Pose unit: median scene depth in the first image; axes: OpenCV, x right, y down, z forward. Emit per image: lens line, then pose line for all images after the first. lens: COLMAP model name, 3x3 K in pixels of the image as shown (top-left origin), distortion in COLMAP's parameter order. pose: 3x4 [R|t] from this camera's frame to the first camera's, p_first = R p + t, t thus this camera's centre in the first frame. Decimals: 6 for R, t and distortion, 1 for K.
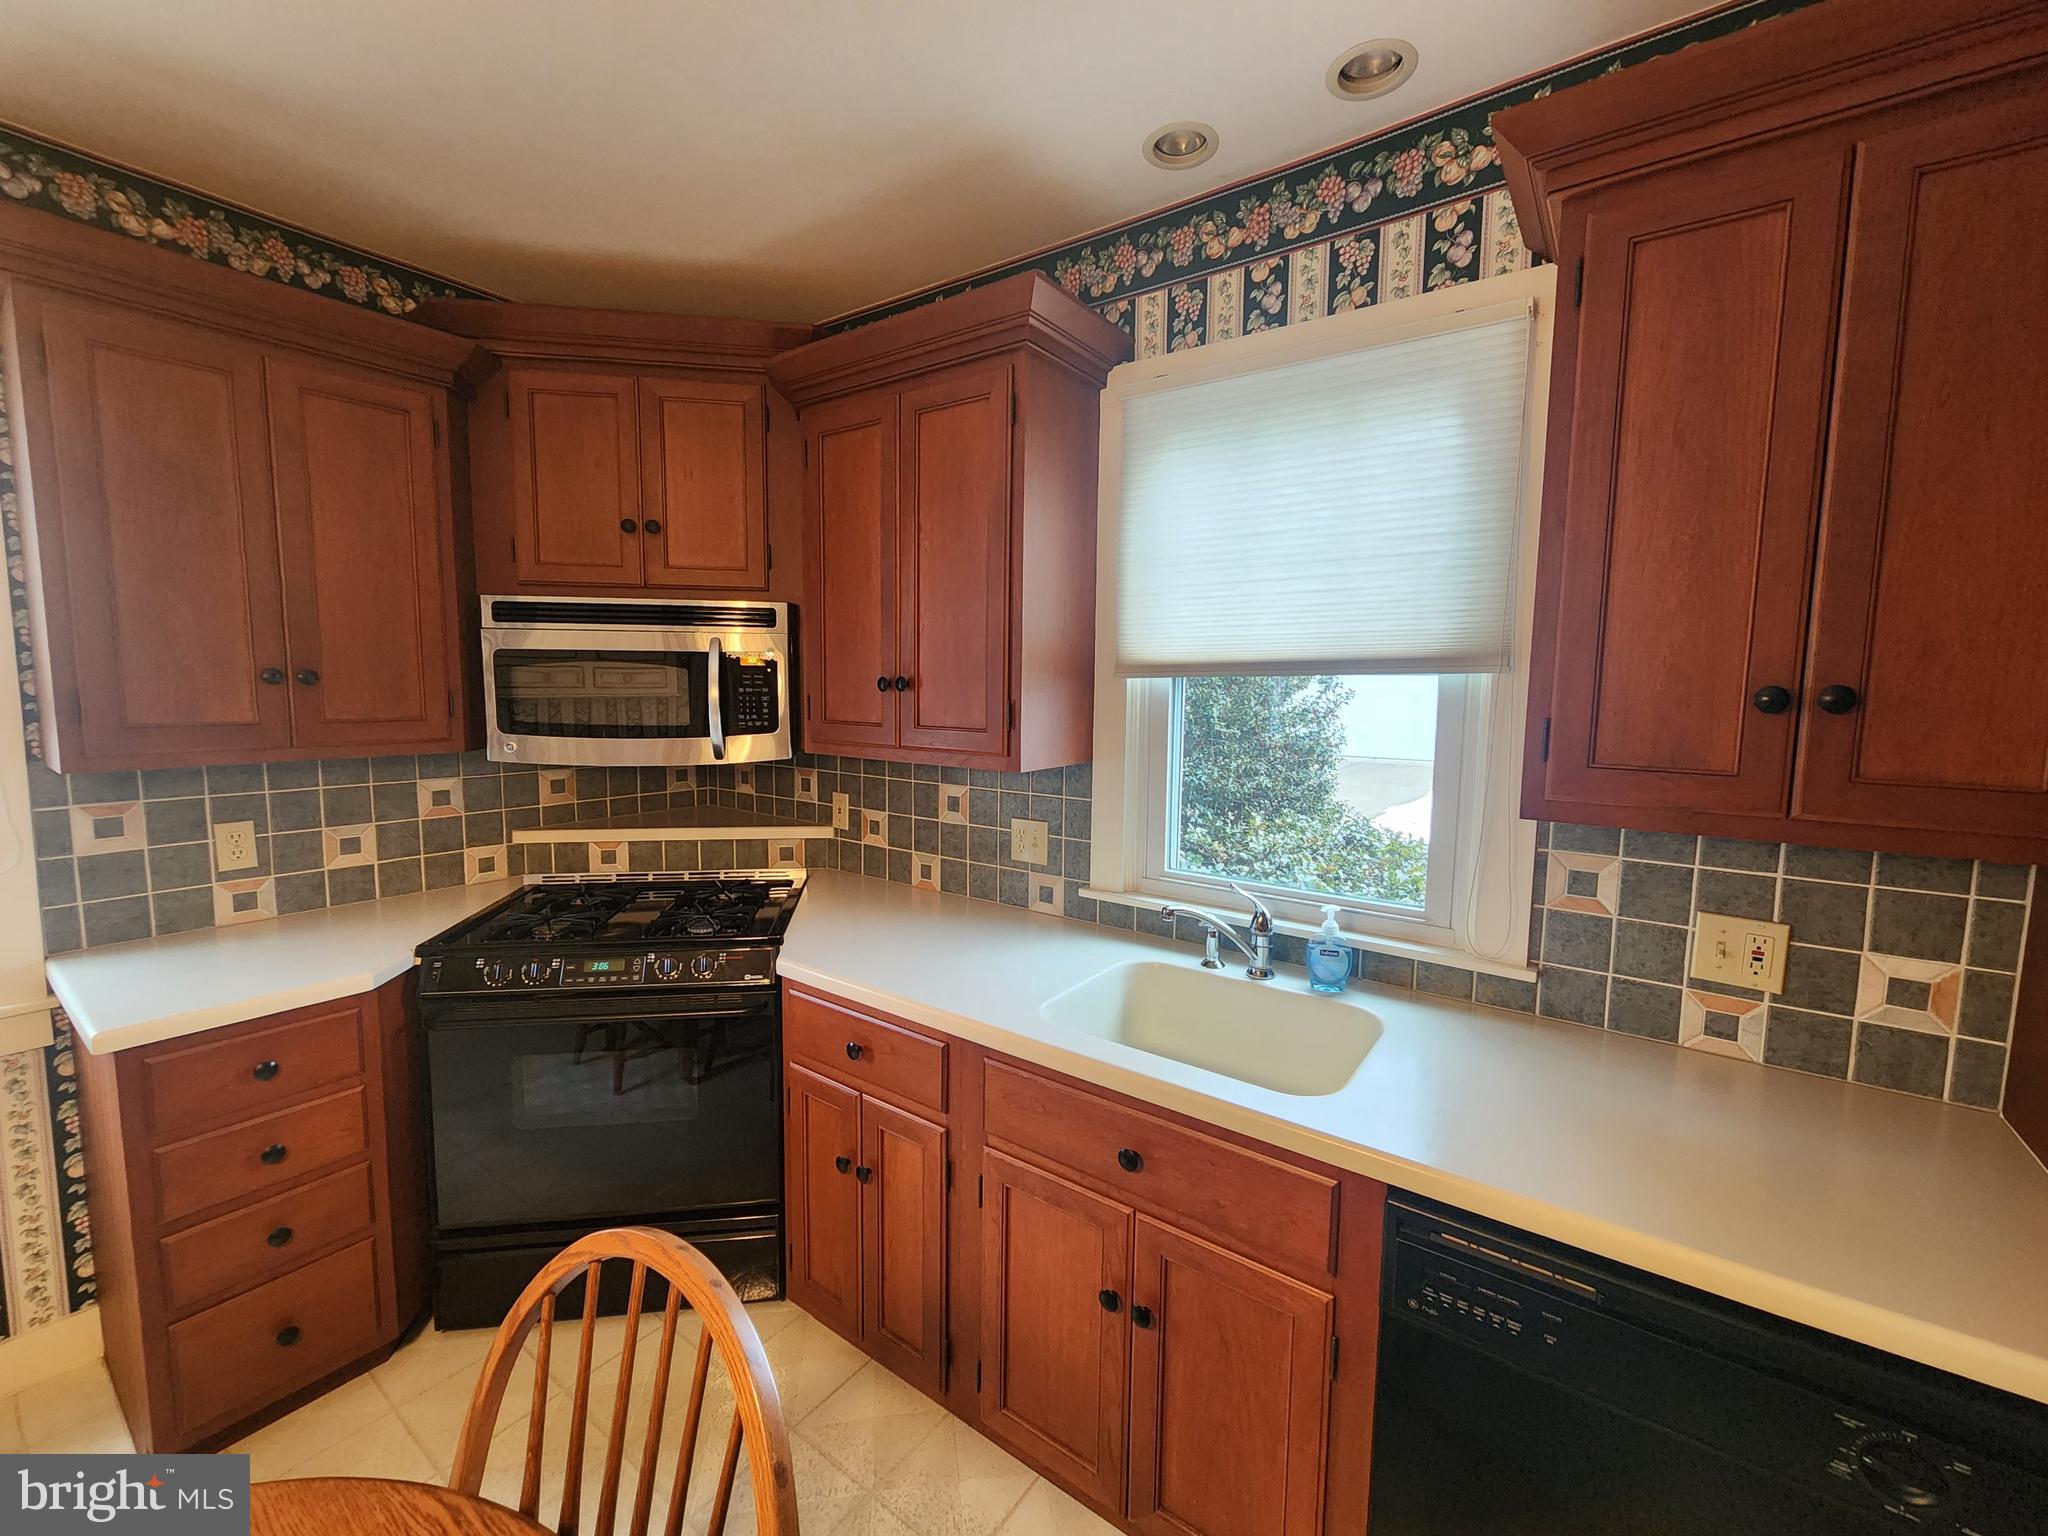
lens RADIAL K [[844.1, 0, 1021.5], [0, 844.1, 766.2], [0, 0, 1]] dist [0.002380, 0.000535]
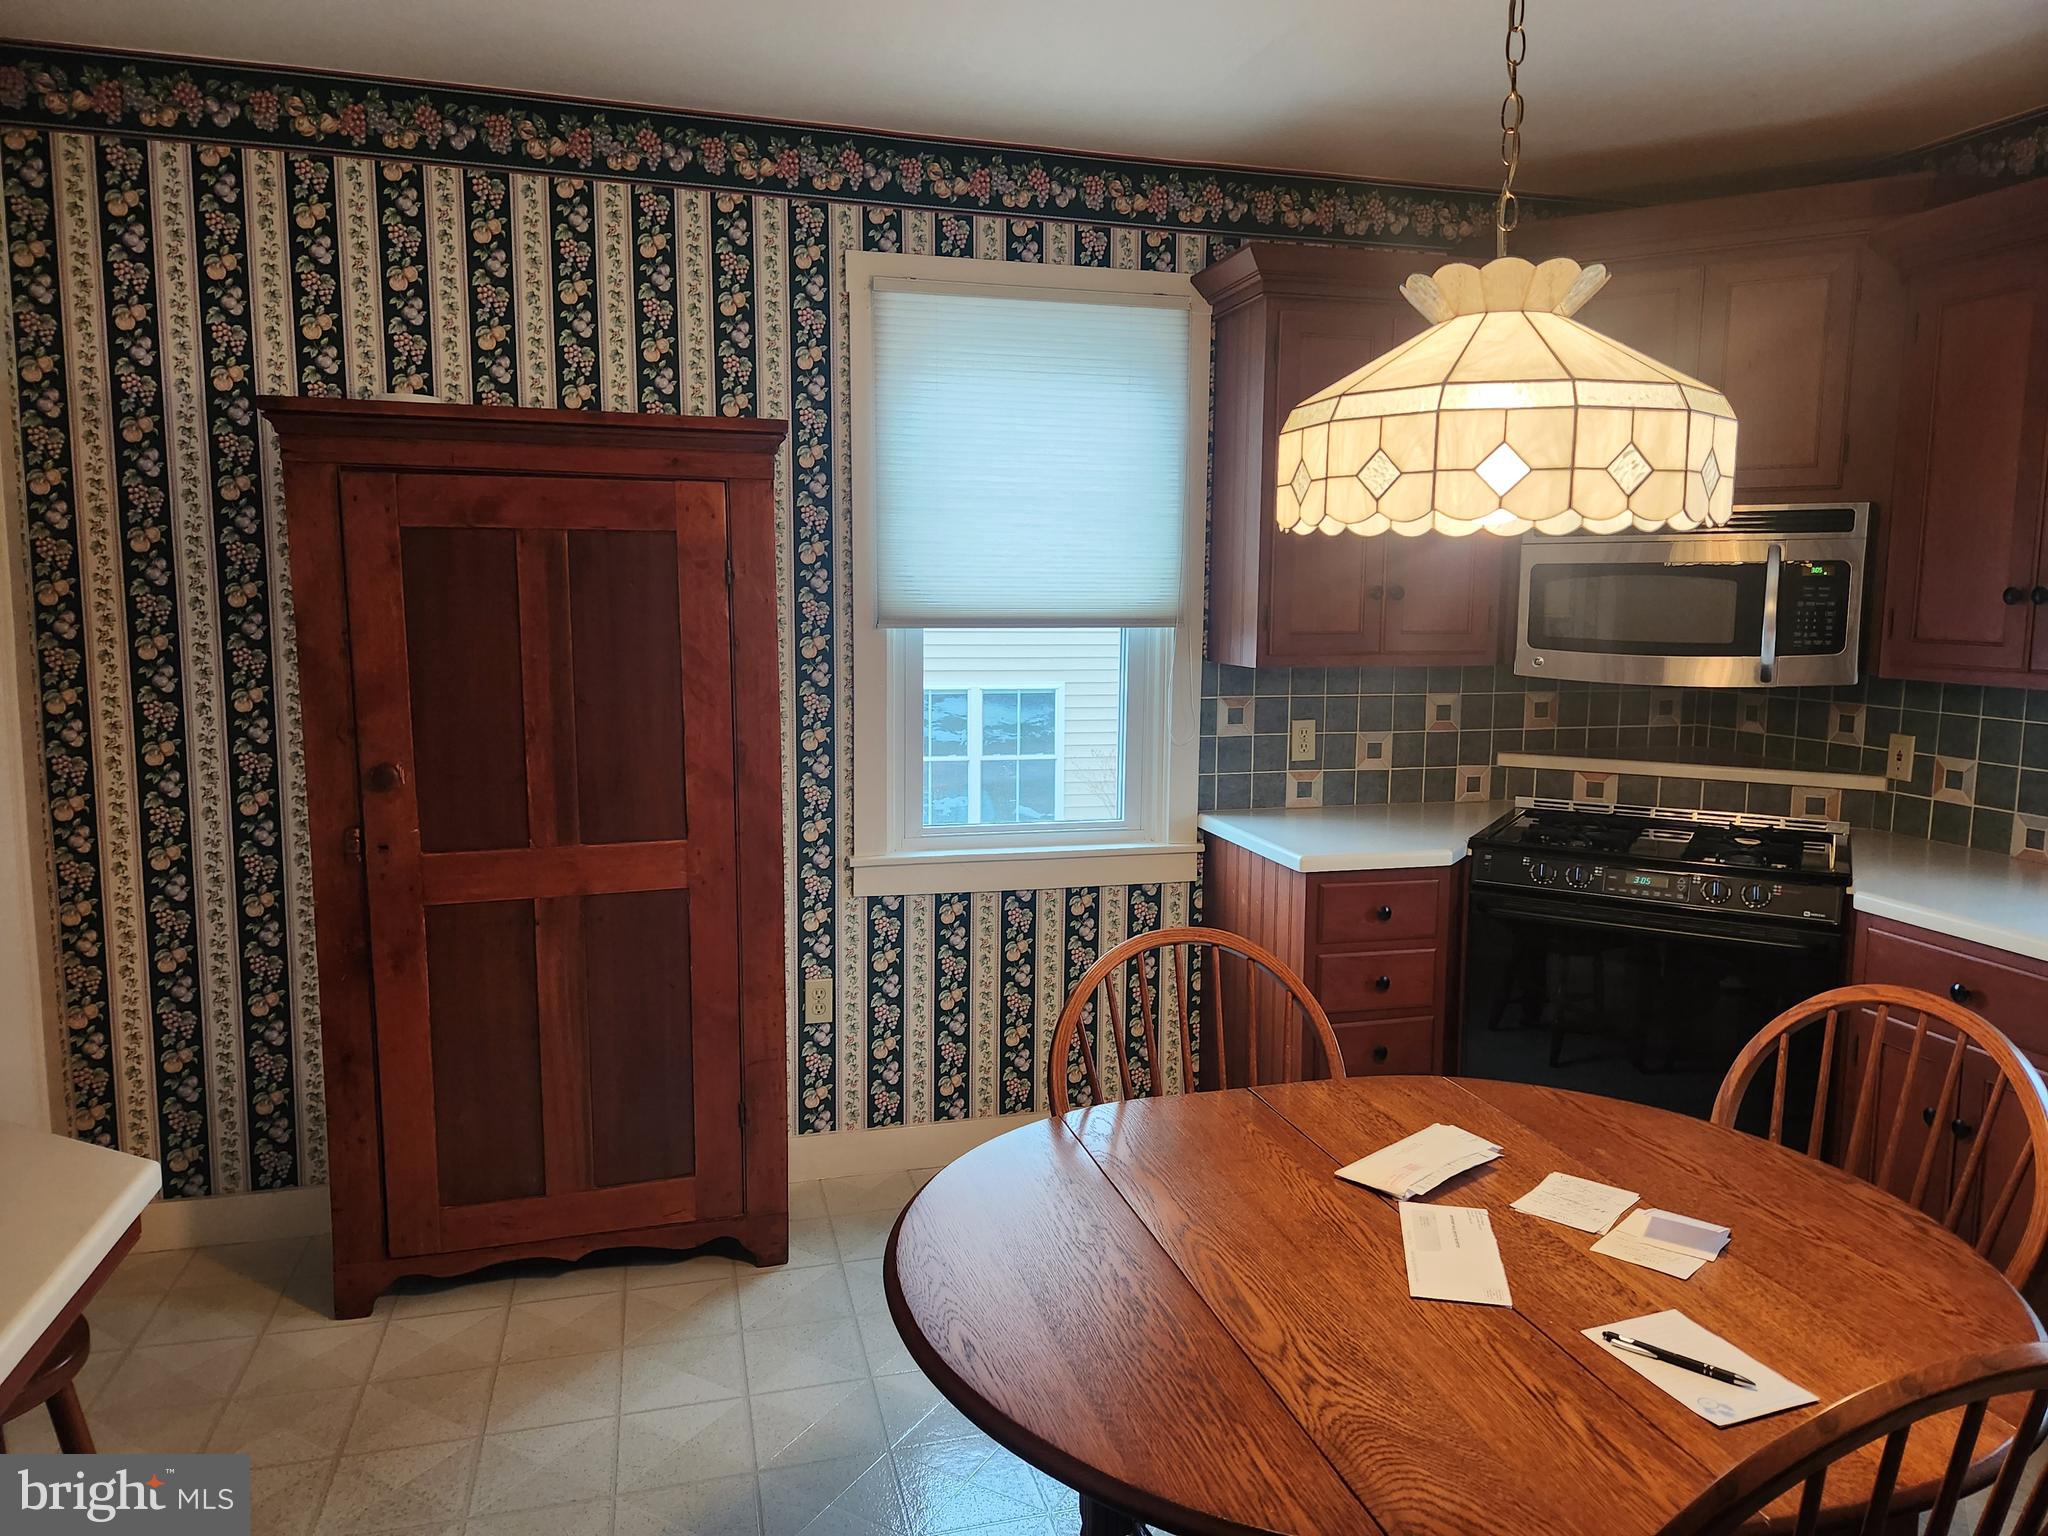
lens RADIAL K [[1368.3, 0, 1036.2], [0, 1368.3, 755.3], [0, 0, 1]] dist [0.058152, -0.048602]
pose [[0.783293, 0.068553, -0.617861, -0.062371], [-0.061169, 0.997577, 0.033136, 0.082299], [0.618636, 0.011839, 0.785589, -0.762727]]
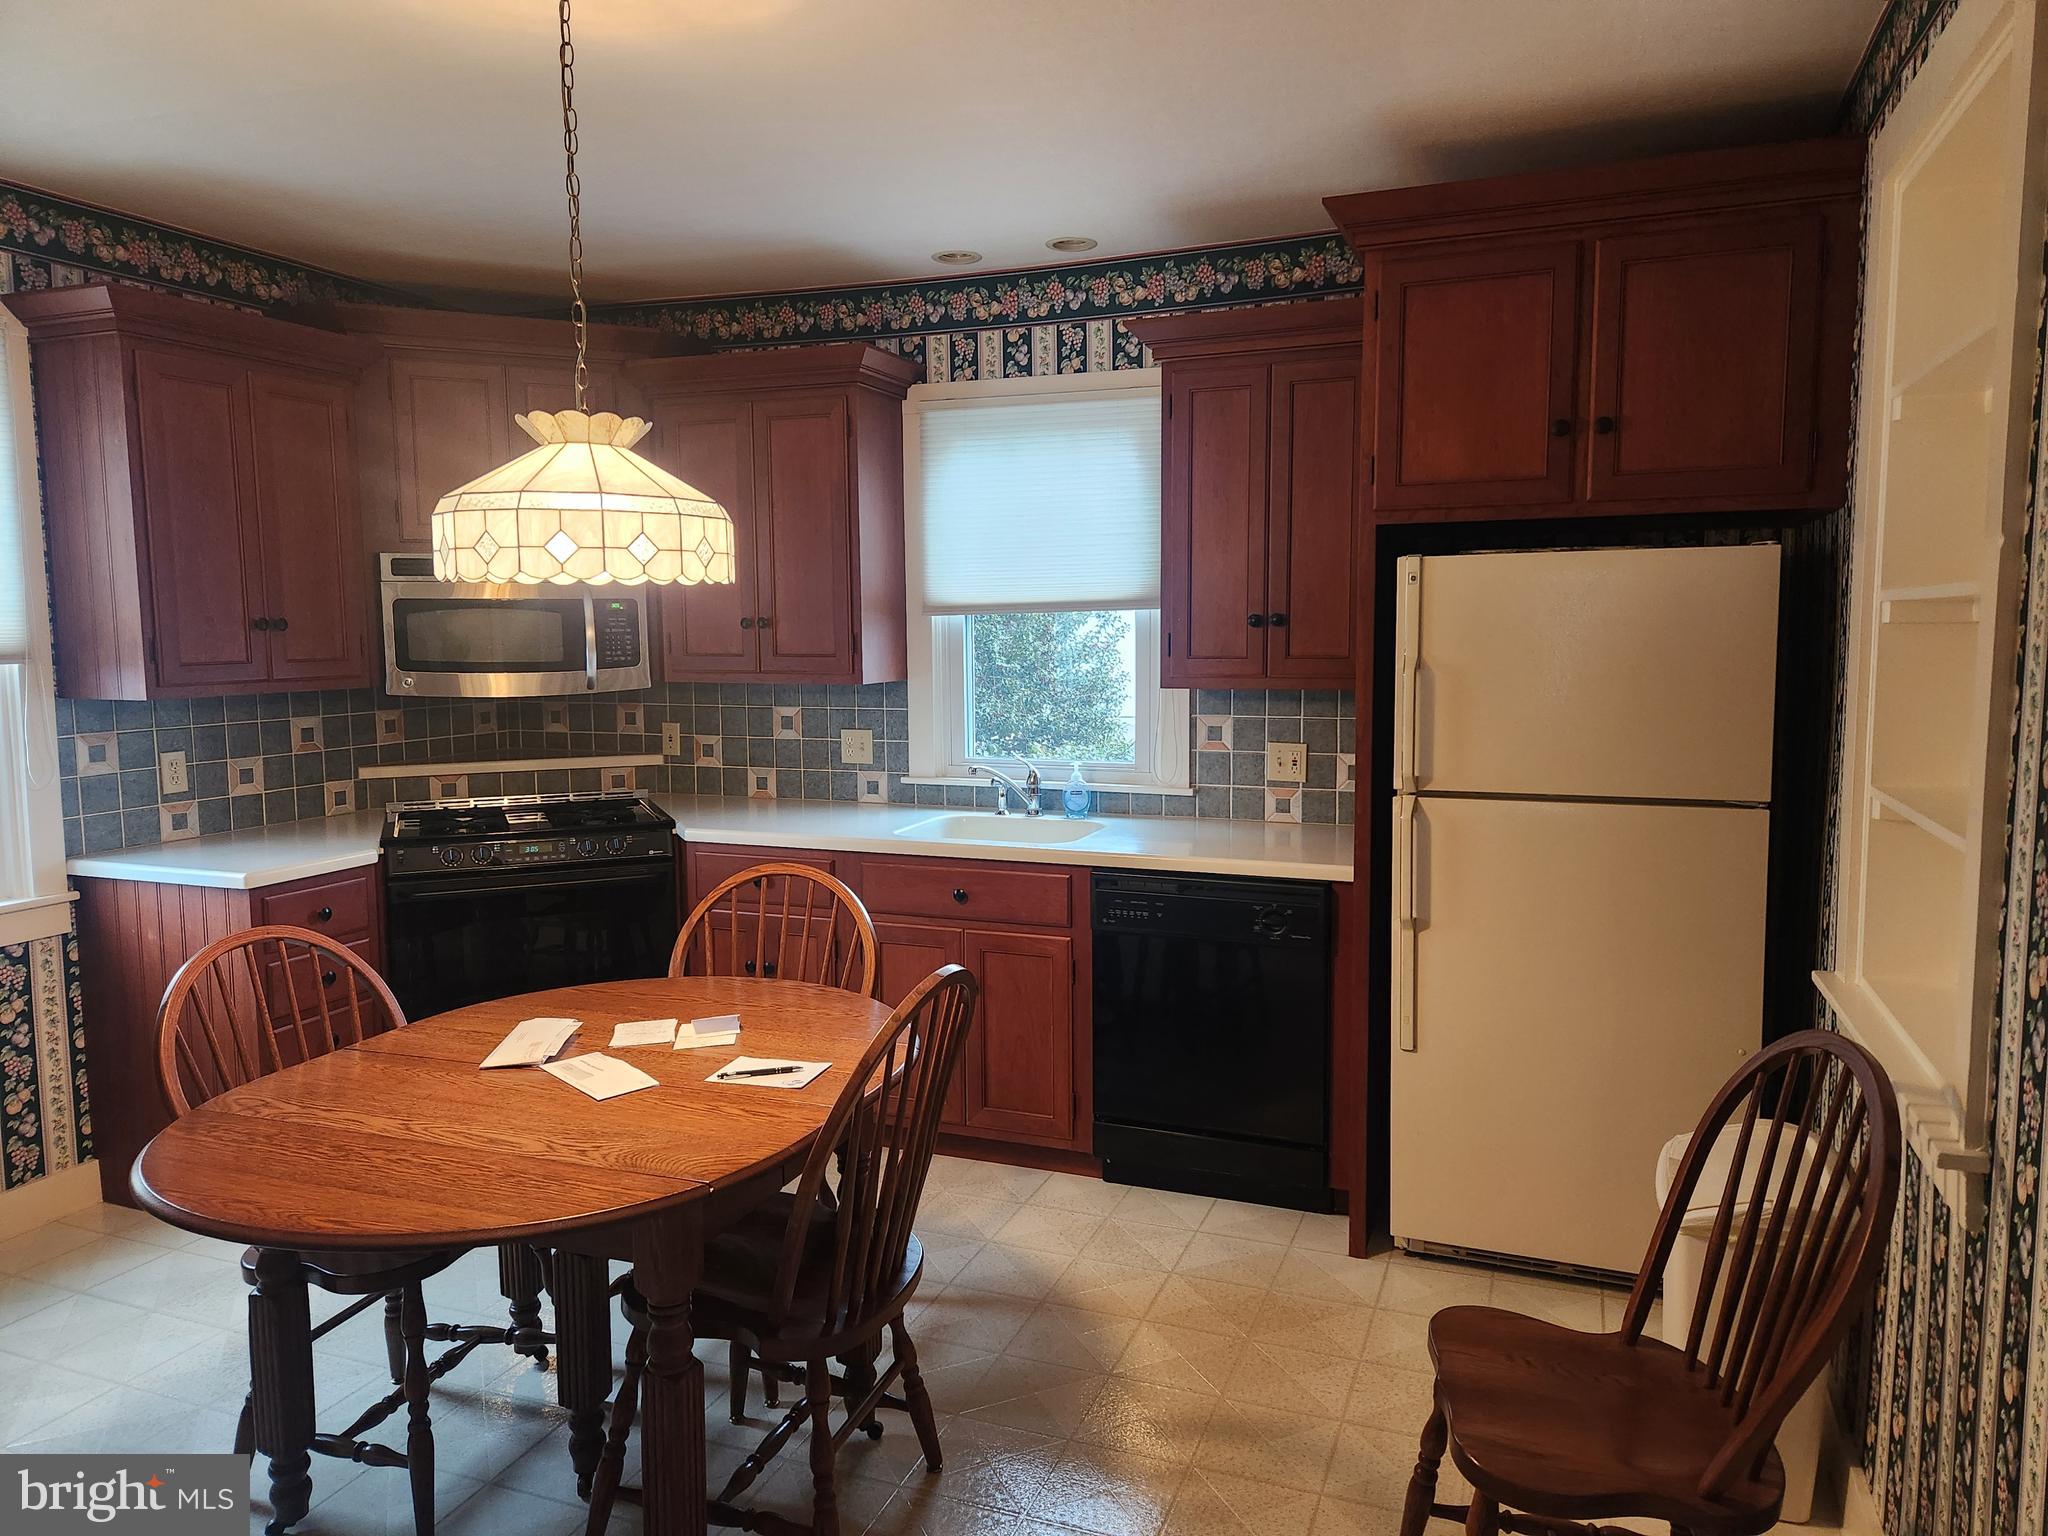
lens RADIAL K [[1368.3, 0, 1043.7], [0, 1368.3, 750.5], [0, 0, 1]] dist [0.058152, -0.048602]
pose [[0.965460, -0.042791, 0.257015, -0.295157], [0.044140, 0.999025, 0.000518, 0.126950], [-0.256787, 0.010845, 0.966407, -1.248309]]
